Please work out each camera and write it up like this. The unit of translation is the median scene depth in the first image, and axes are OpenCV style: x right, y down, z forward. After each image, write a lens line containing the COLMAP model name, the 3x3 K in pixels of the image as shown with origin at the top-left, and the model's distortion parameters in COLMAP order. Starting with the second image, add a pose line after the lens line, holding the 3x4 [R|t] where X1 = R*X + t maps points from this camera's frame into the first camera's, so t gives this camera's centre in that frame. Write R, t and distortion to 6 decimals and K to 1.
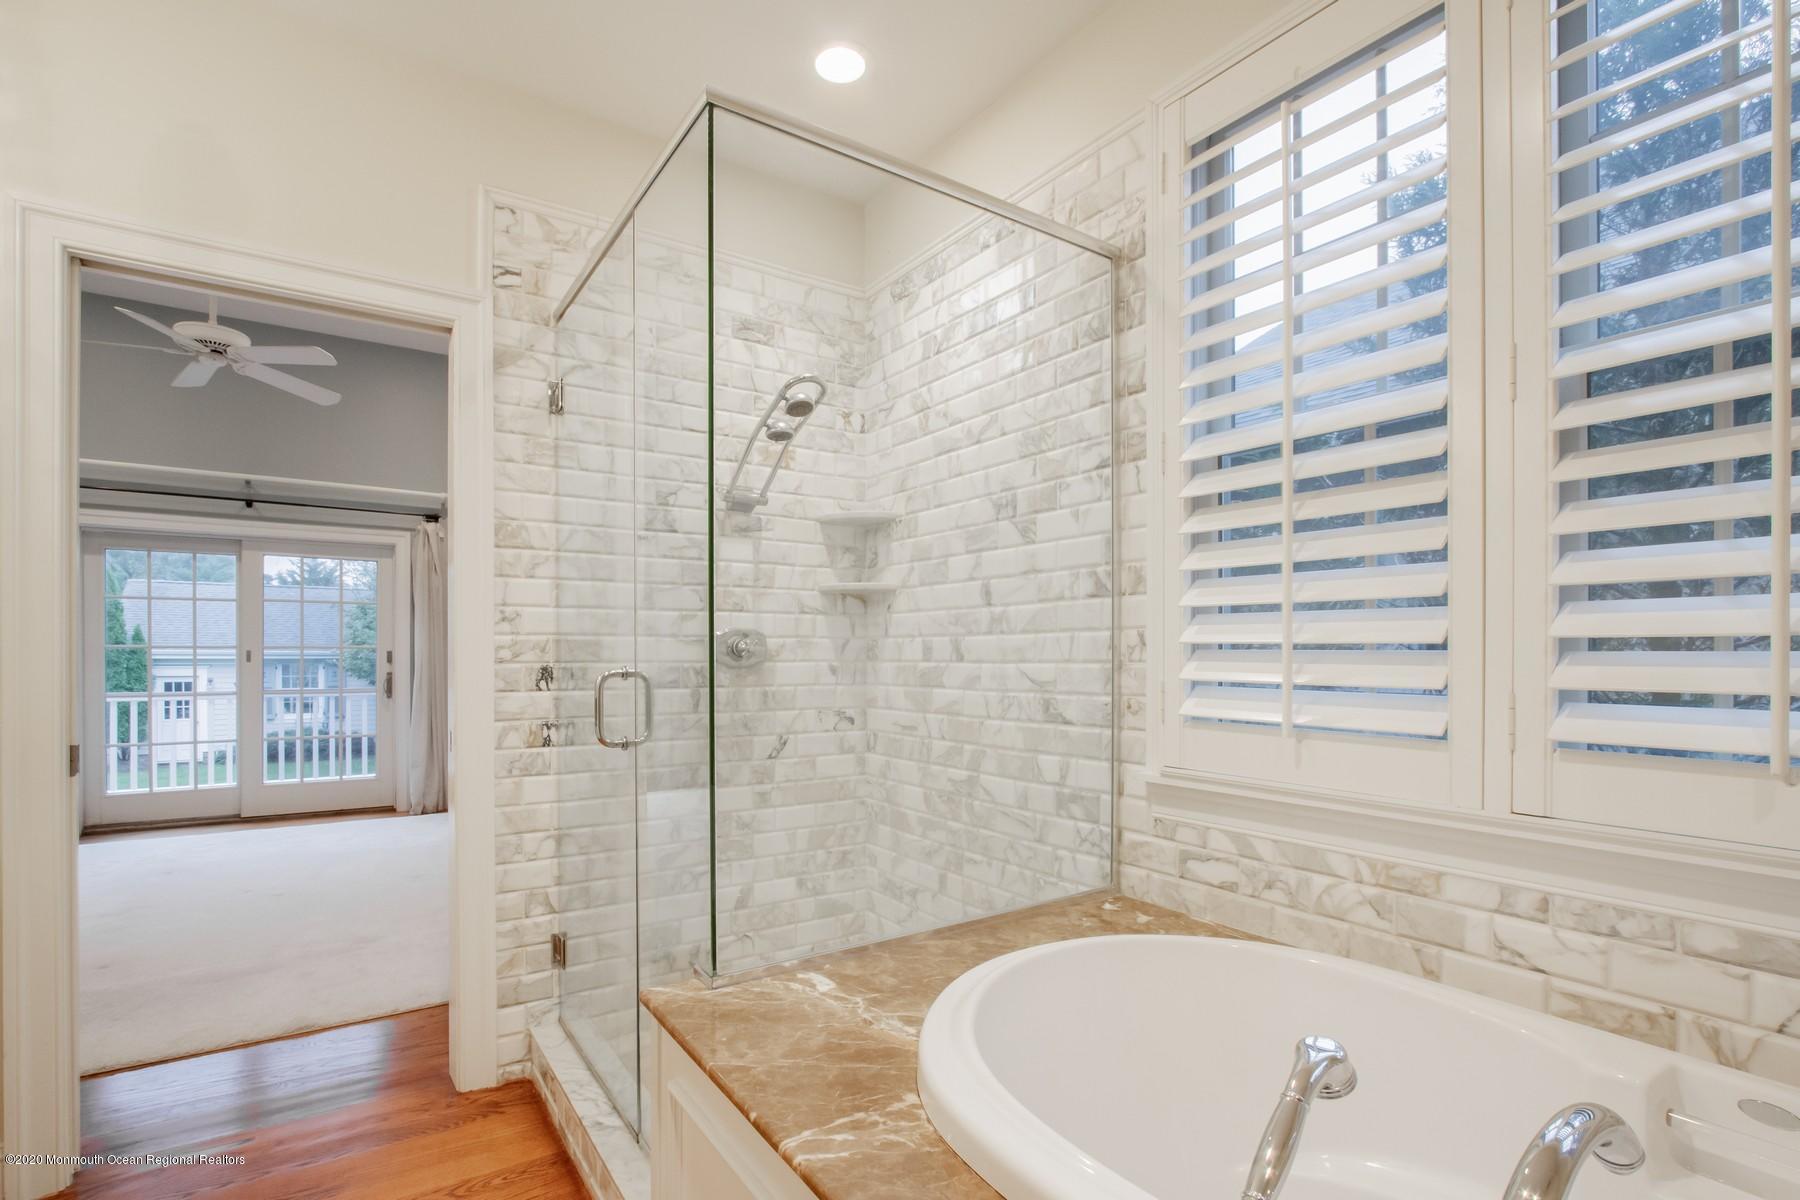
lens RADIAL K [[846.0, 0, 888.3], [0, 846.0, 655.6], [0, 0, 1]] dist [-0.018101, 0.001266]
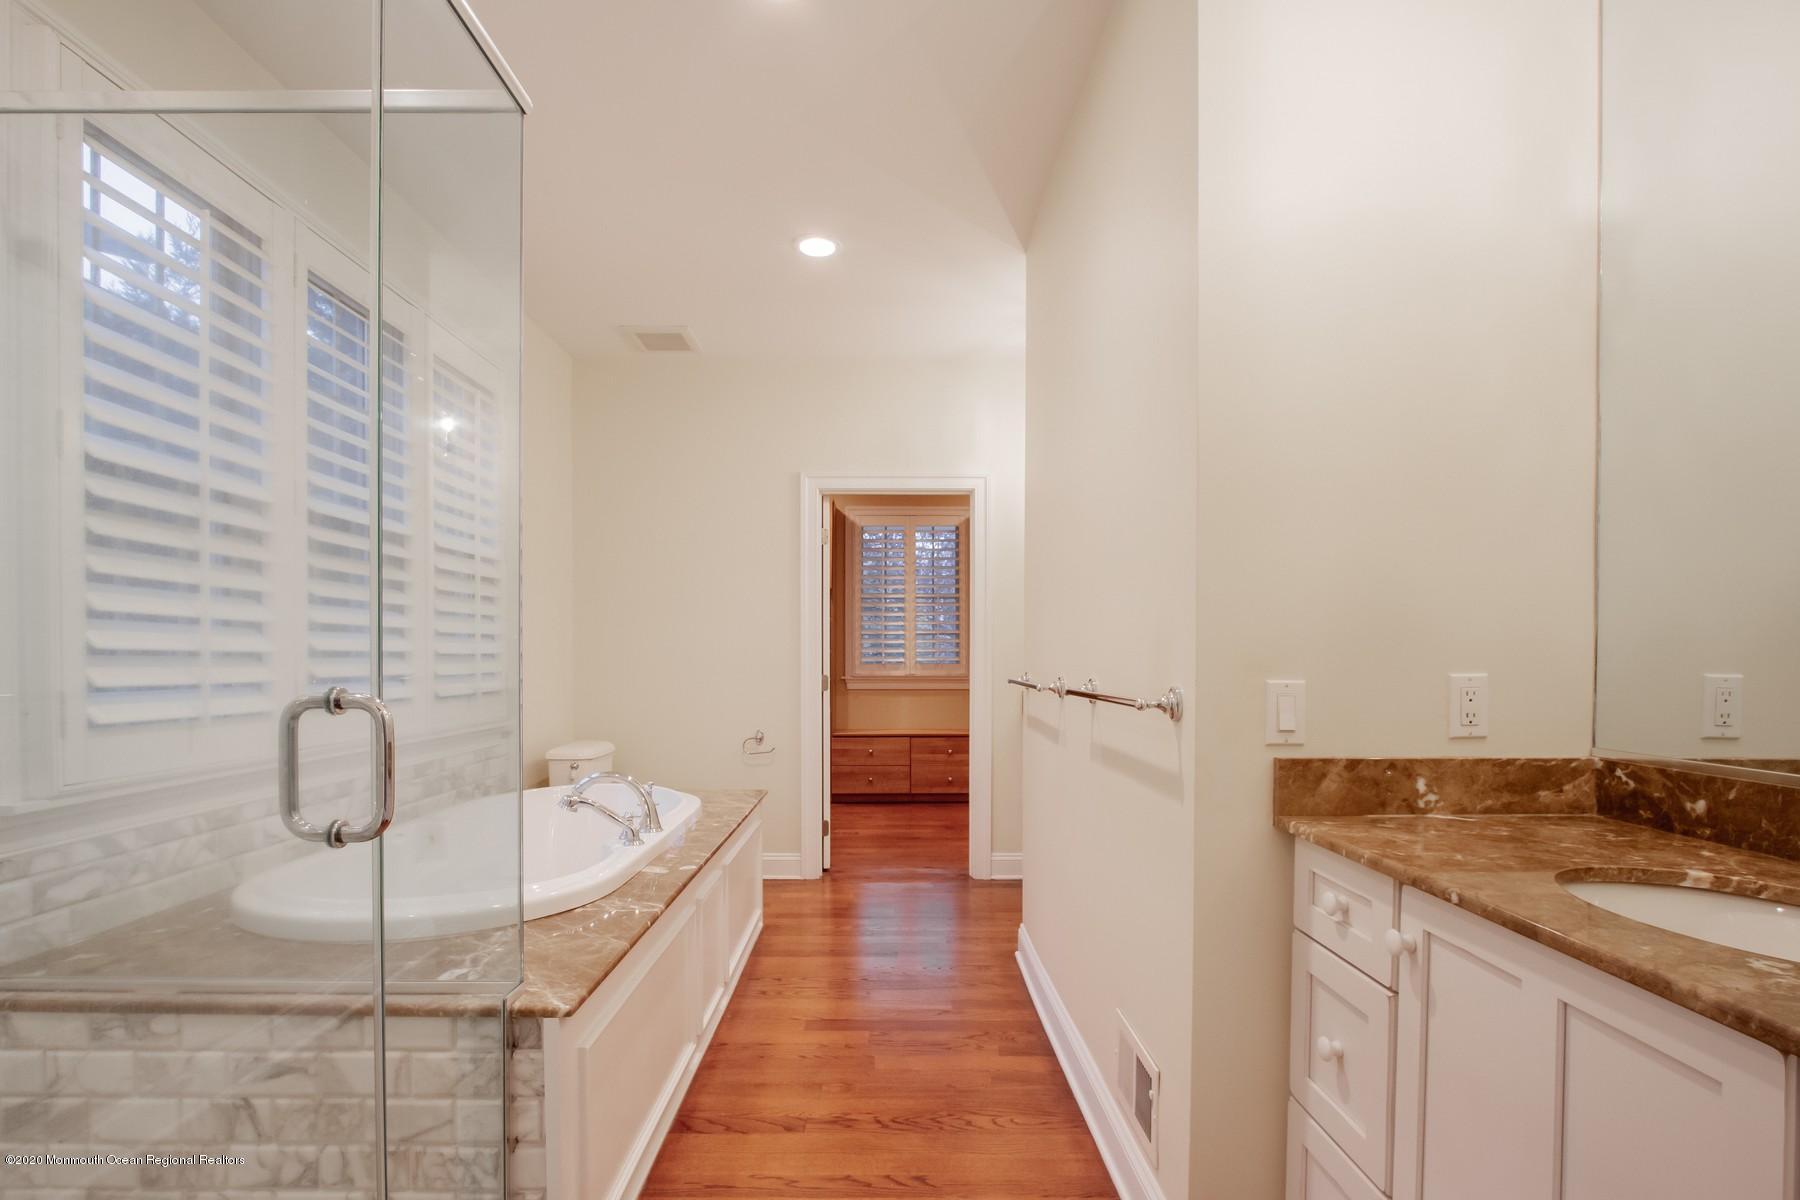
lens RADIAL K [[846.0, 0, 888.3], [0, 846.0, 655.6], [0, 0, 1]] dist [-0.018101, 0.001266]
pose [[-0.832684, -0.000275, 0.553748, -0.650684], [-0.000966, 0.999999, -0.000956, -0.004830], [-0.553747, -0.001331, -0.832684, 0.917917]]
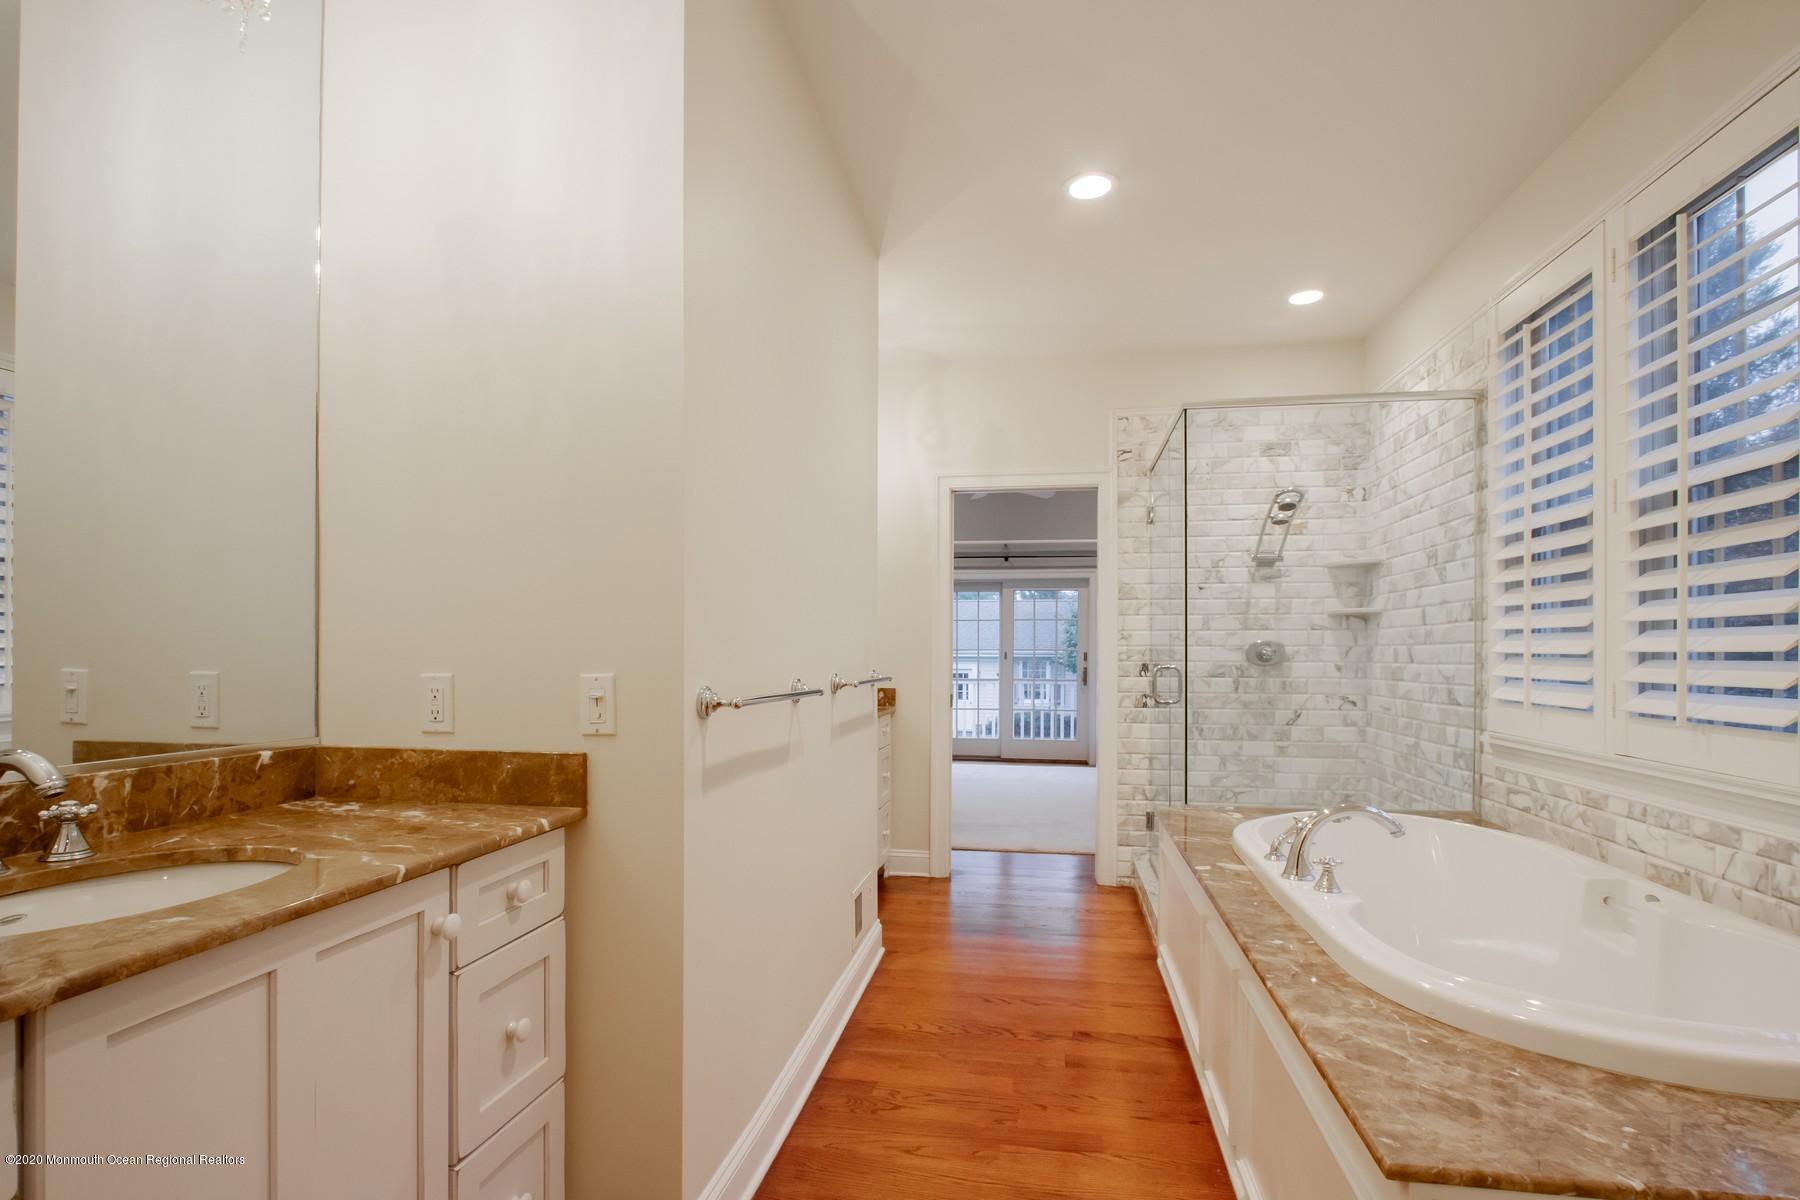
lens RADIAL K [[846.0, 0, 888.3], [0, 846.0, 655.6], [0, 0, 1]] dist [-0.018101, 0.001266]
pose [[0.708600, 0.004115, -0.705598, 0.464124], [-0.002931, 0.999992, 0.002889, -0.007304], [0.705604, 0.000021, 0.708606, -0.649719]]
